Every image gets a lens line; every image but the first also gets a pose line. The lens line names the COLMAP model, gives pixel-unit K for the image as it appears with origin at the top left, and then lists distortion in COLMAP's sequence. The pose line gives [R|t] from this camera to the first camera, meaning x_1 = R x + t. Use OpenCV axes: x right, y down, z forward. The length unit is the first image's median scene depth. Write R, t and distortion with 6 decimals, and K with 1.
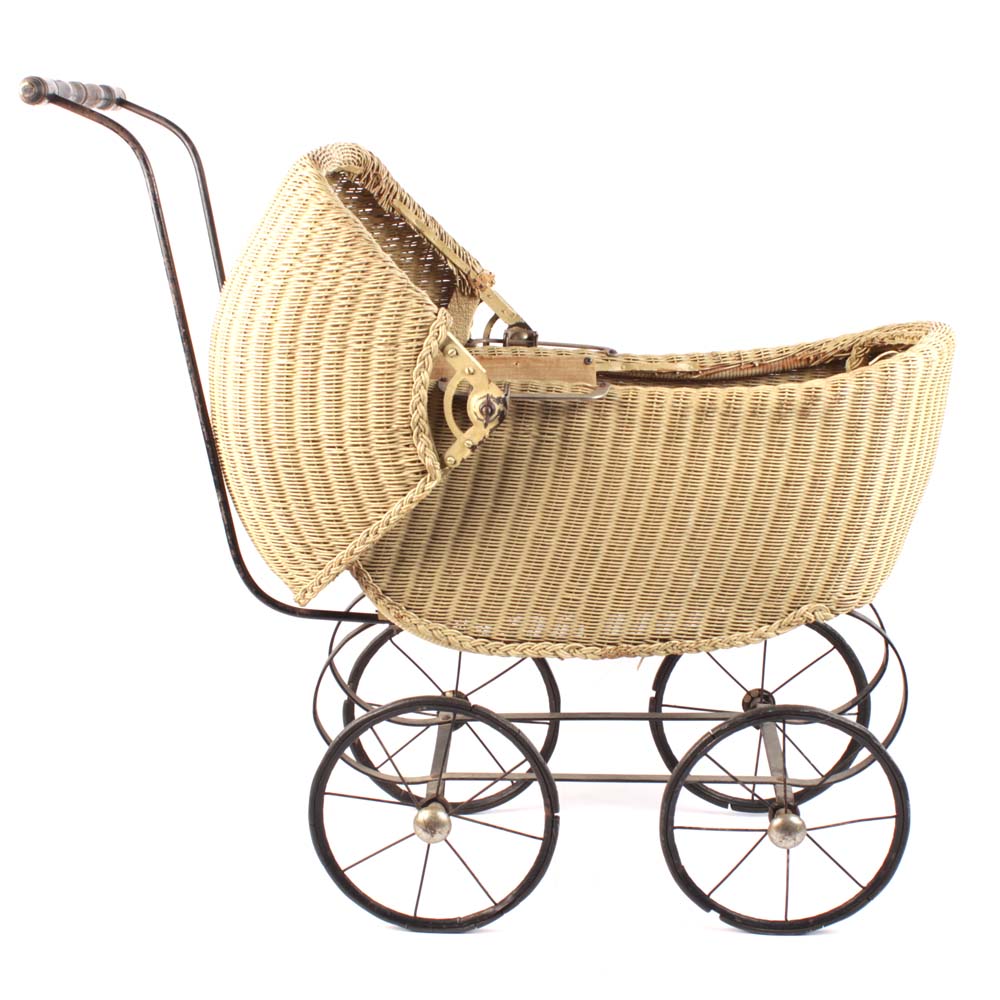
lens RADIAL K [[2479.3, 0, 500.0], [0, 2479.3, 500.0], [0, 0, 1]] dist [-0.097207, -0.068613]
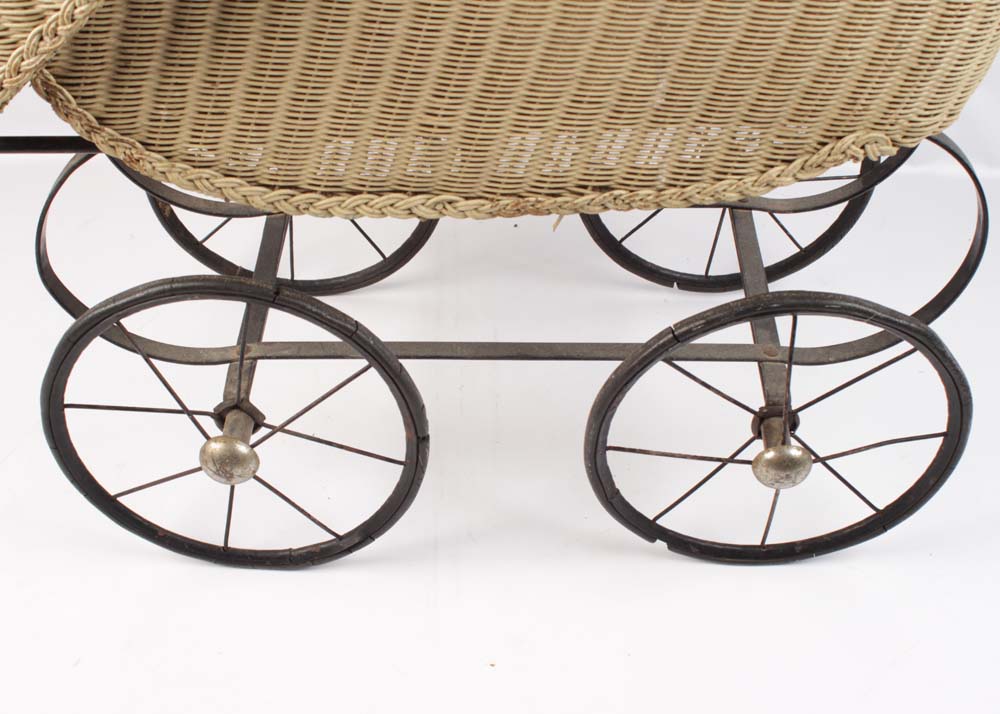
lens RADIAL K [[1397.3, 0, 500.0], [0, 1397.3, 357.0], [0, 0, 1]] dist [-0.156010, 0.081398]
pose [[0.999774, -0.012009, 0.017561, 0.036990], [0.002935, 0.895411, 0.445232, -0.052432], [-0.021071, -0.445079, 0.895243, 0.696569]]
